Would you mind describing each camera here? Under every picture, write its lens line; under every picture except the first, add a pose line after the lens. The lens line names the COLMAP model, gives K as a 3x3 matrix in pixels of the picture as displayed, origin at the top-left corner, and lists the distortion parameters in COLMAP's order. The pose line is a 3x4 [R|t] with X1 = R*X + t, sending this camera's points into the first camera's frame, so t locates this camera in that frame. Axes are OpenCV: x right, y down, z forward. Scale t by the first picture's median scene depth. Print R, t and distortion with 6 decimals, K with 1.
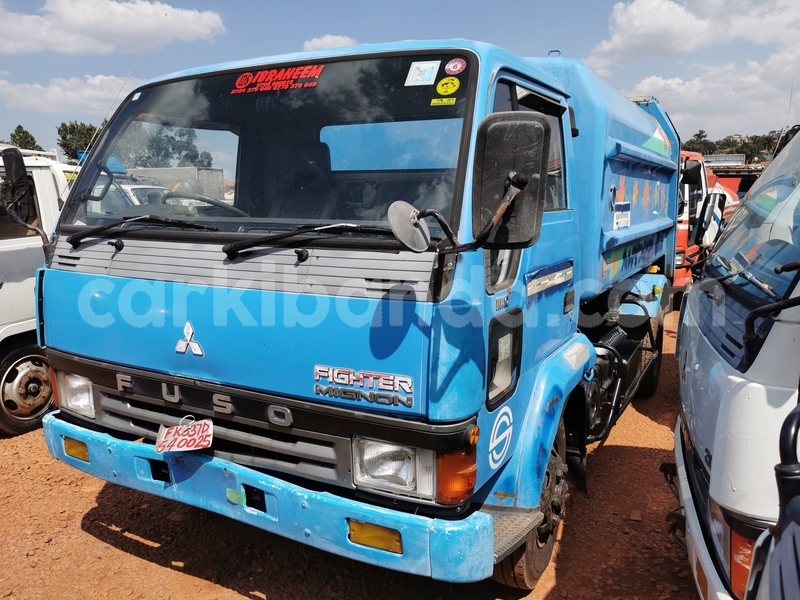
lens RADIAL K [[627.9, 0, 414.7], [0, 627.9, 298.5], [0, 0, 1]] dist [0.064530, -0.105361]
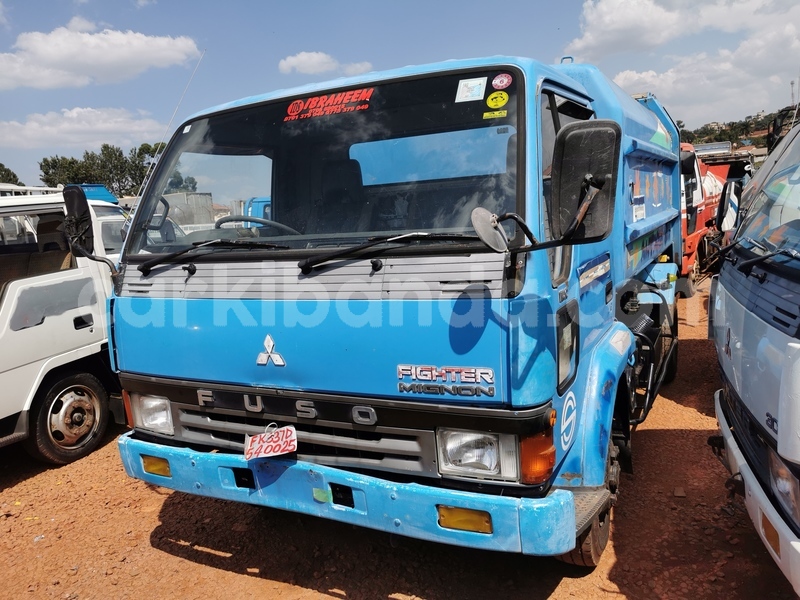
lens RADIAL K [[627.9, 0, 414.7], [0, 627.9, 298.5], [0, 0, 1]] dist [0.064530, -0.105361]
pose [[0.997206, -0.073642, 0.012566, -0.109680], [0.073812, 0.997179, -0.013625, 0.007067], [-0.011527, 0.014515, 0.999828, -0.067336]]
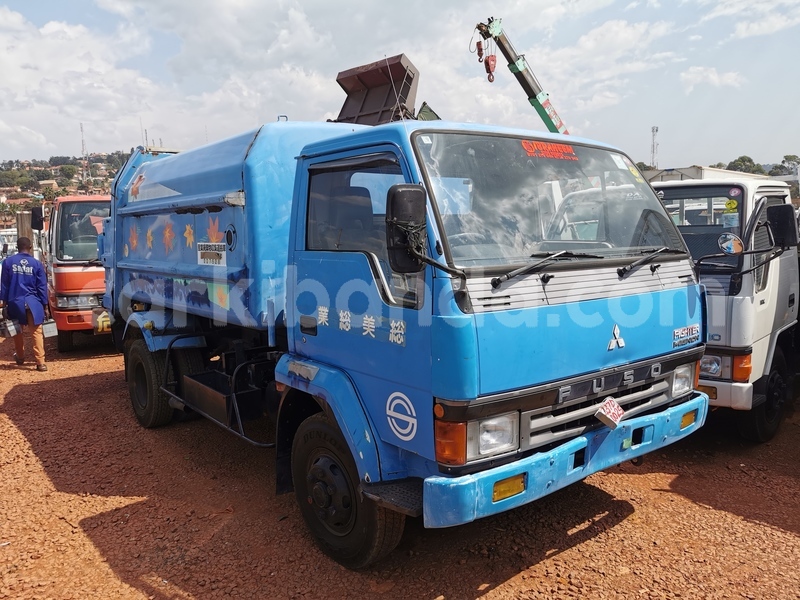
lens RADIAL K [[627.9, 0, 414.7], [0, 627.9, 298.5], [0, 0, 1]] dist [0.064530, -0.105361]
pose [[0.397993, -0.104461, 0.911422, -1.631406], [0.165108, 0.985429, 0.040845, -0.135546], [-0.902409, 0.134227, 0.409441, 0.757748]]
